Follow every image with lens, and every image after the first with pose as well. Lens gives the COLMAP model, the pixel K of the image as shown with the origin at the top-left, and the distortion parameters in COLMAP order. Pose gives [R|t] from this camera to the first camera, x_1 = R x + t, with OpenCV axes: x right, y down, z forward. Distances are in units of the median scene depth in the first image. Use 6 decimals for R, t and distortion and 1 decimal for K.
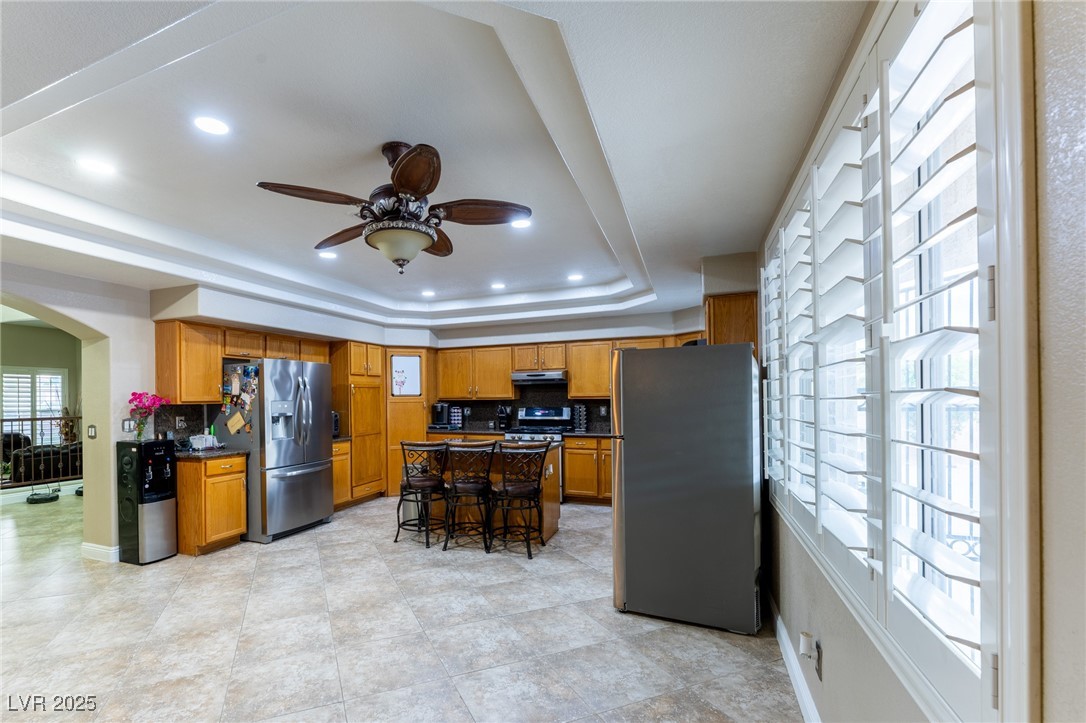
lens RADIAL K [[484.1, 0, 484.8], [0, 484.1, 398.8], [0, 0, 1]] dist [-0.006596, 0.000019]
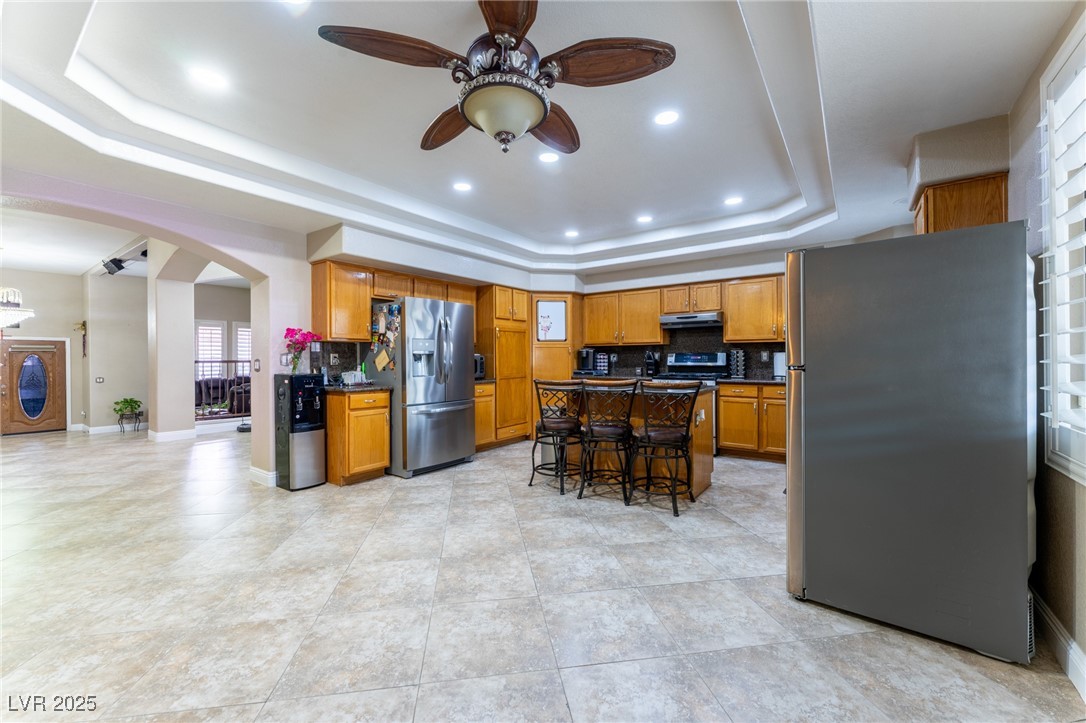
lens RADIAL K [[435.8, 0, 542.6], [0, 435.8, 359.7], [0, 0, 1]] dist [-0.004082, 0.000147]
pose [[0.975746, 0.006801, -0.218799, 0.027468], [-0.006312, 0.999976, 0.002935, 0.047690], [0.218814, -0.001483, 0.975766, 0.178342]]
